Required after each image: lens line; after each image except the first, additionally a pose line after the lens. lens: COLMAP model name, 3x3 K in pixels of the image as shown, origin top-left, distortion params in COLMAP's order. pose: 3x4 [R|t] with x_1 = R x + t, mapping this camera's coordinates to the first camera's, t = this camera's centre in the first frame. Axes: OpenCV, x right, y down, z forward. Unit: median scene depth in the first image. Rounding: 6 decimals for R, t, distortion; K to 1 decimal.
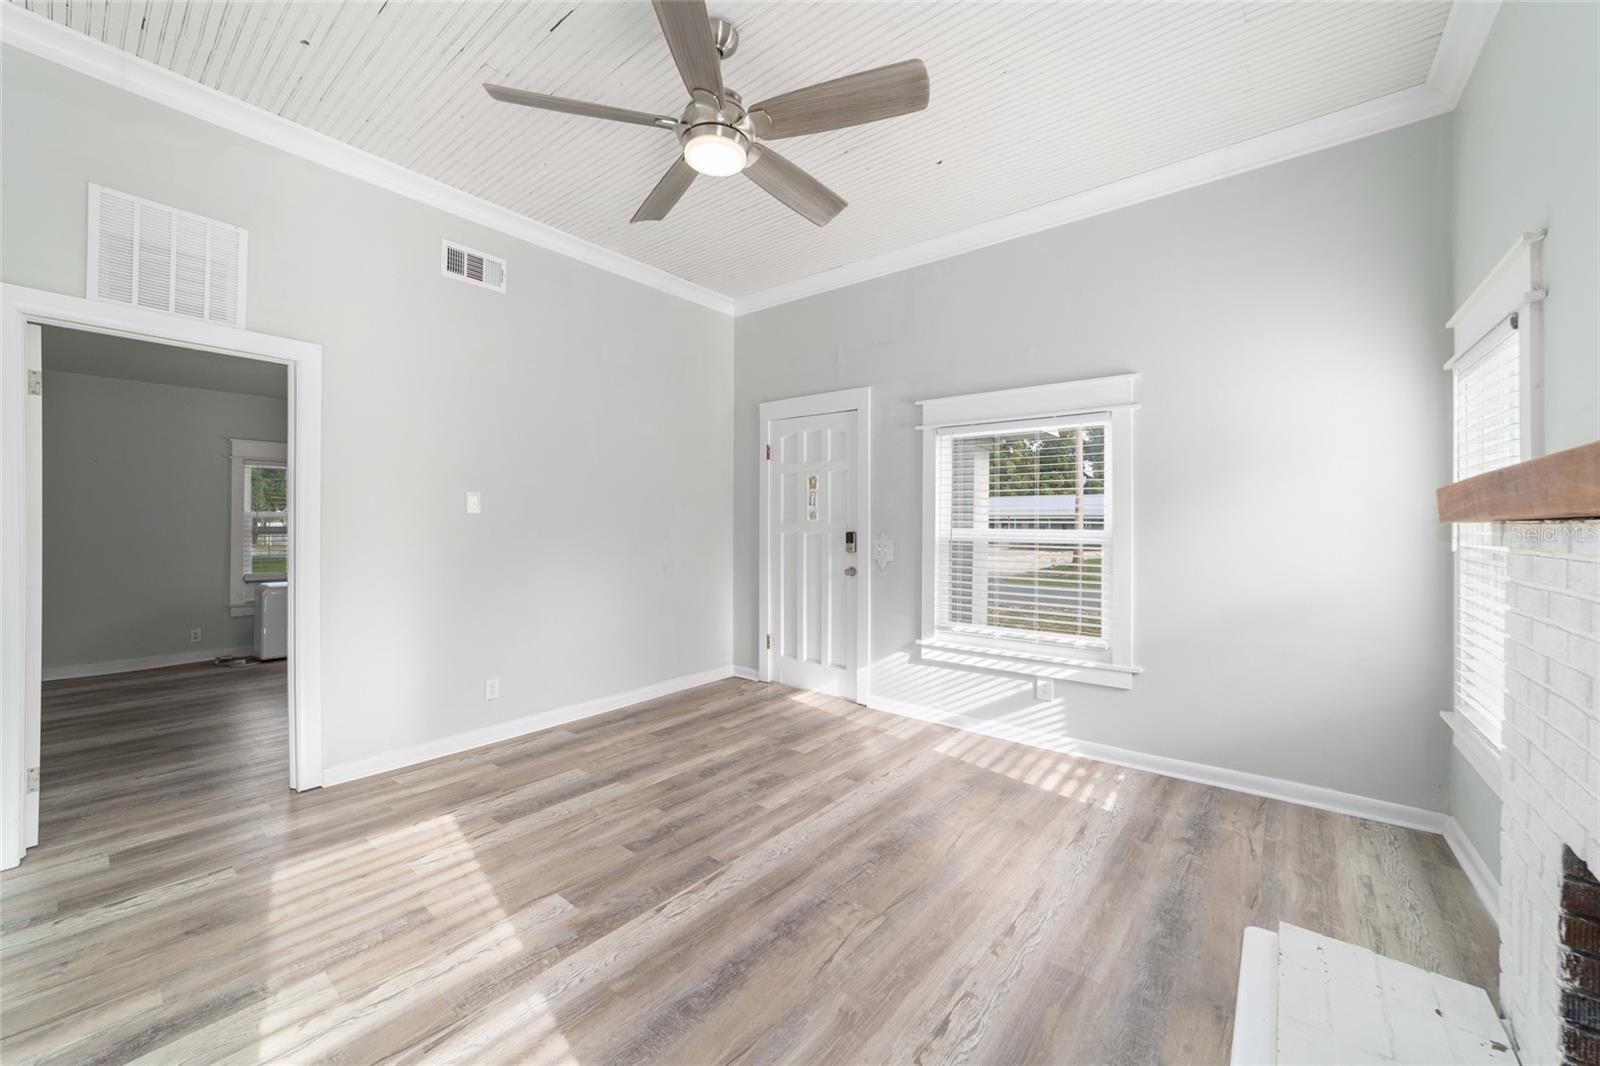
lens RADIAL K [[614.9, 0, 799.2], [0, 614.9, 525.8], [0, 0, 1]] dist [-0.020576, 0.010077]
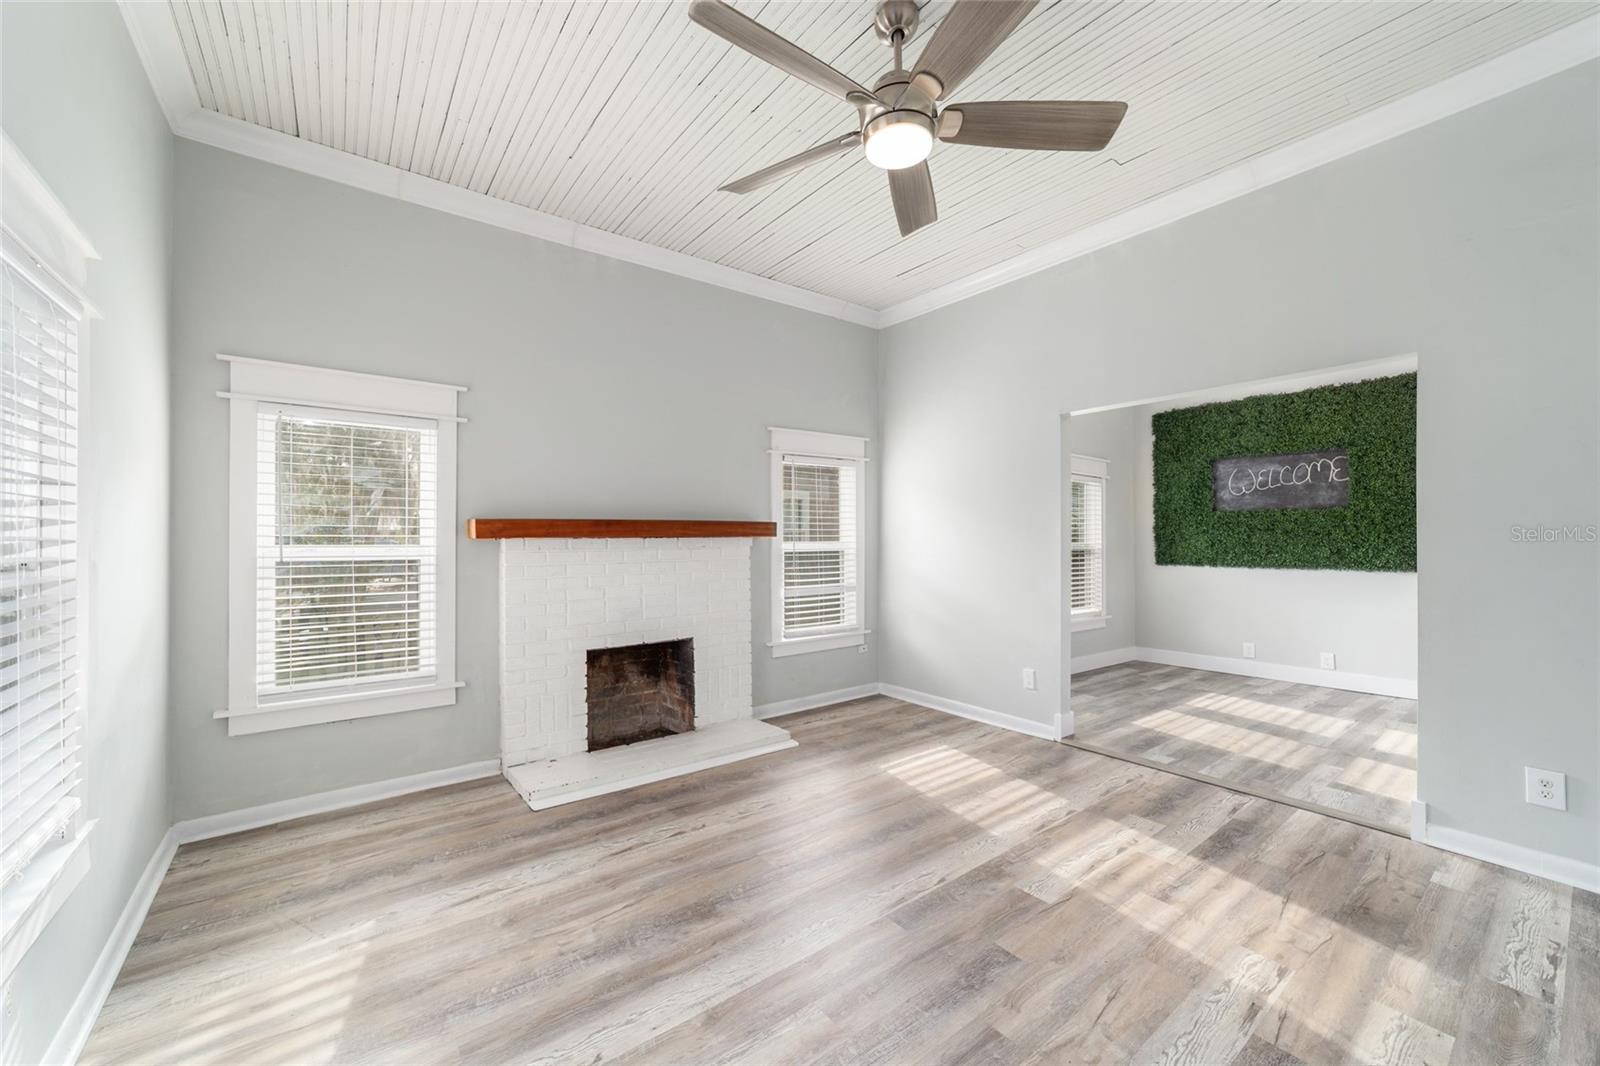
lens RADIAL K [[618.5, 0, 796.1], [0, 618.5, 539.5], [0, 0, 1]] dist [-0.018376, 0.008996]
pose [[-0.970223, -0.003578, 0.242185, -0.147583], [-0.002084, 0.999977, 0.006426, -0.008768], [-0.242203, 0.005730, -0.970209, 1.341449]]
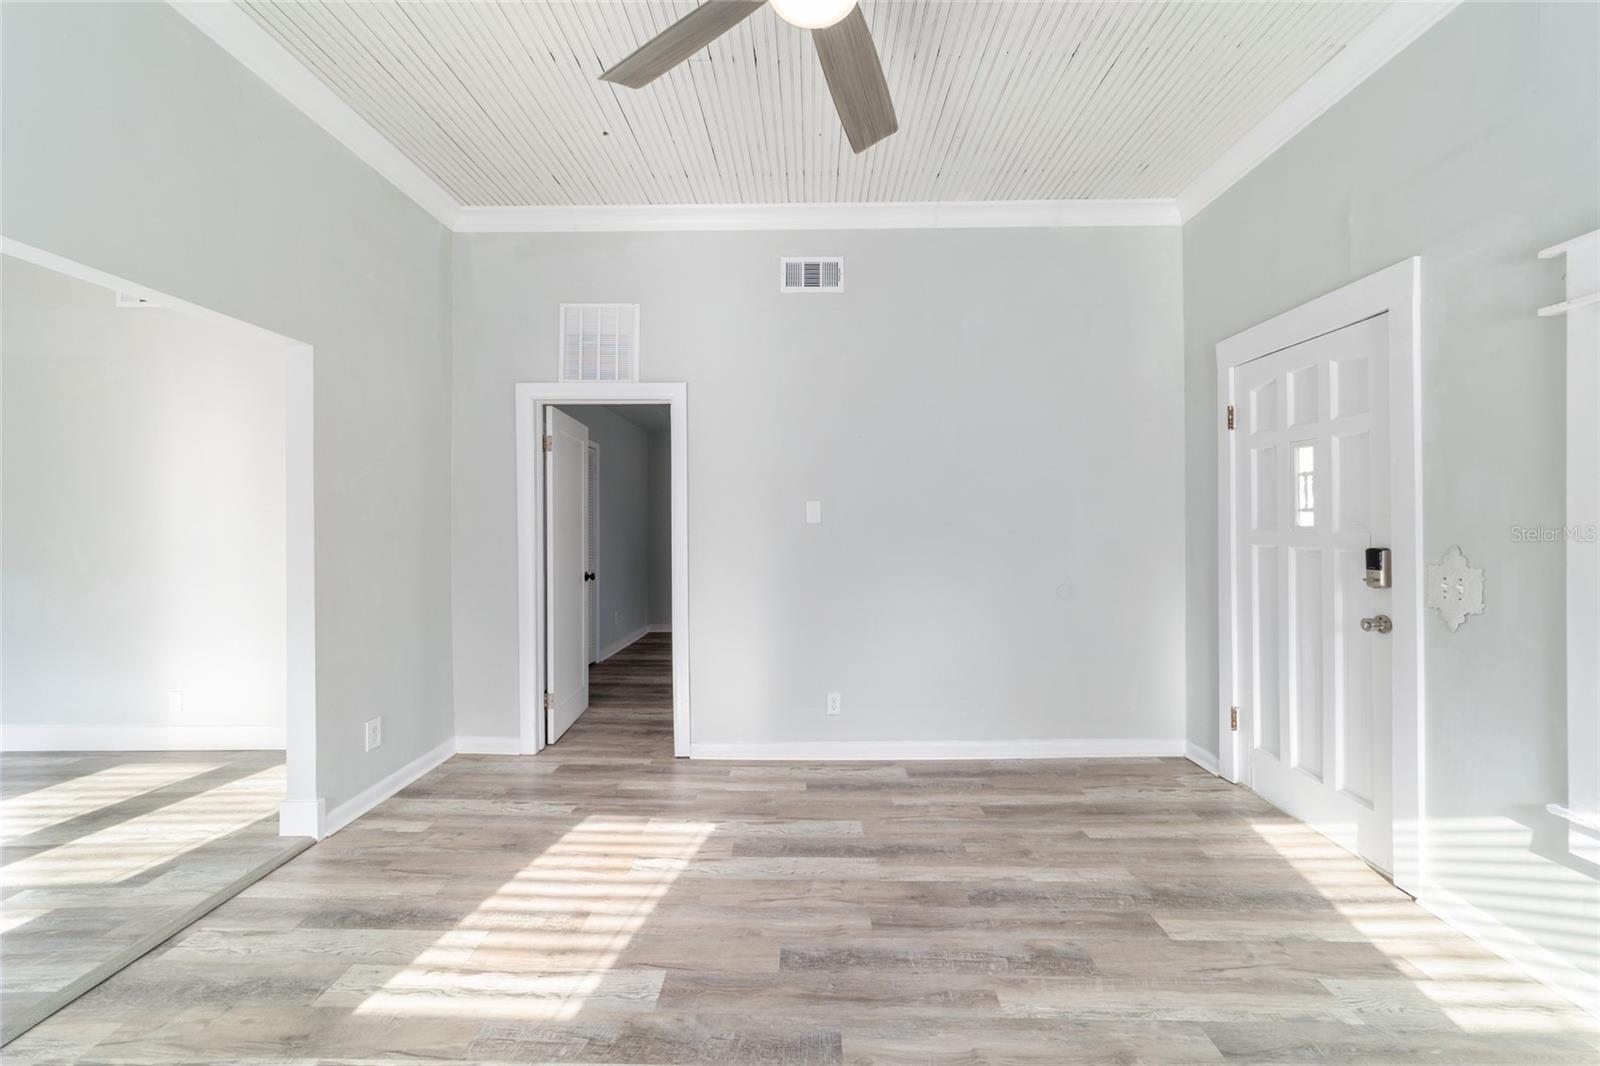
lens RADIAL K [[614.9, 0, 799.2], [0, 614.9, 525.8], [0, 0, 1]] dist [-0.020576, 0.010077]
pose [[0.612823, -0.006118, -0.790197, 0.255761], [0.004942, 0.999980, -0.003909, -0.012710], [0.790205, -0.001510, 0.612841, 0.397429]]
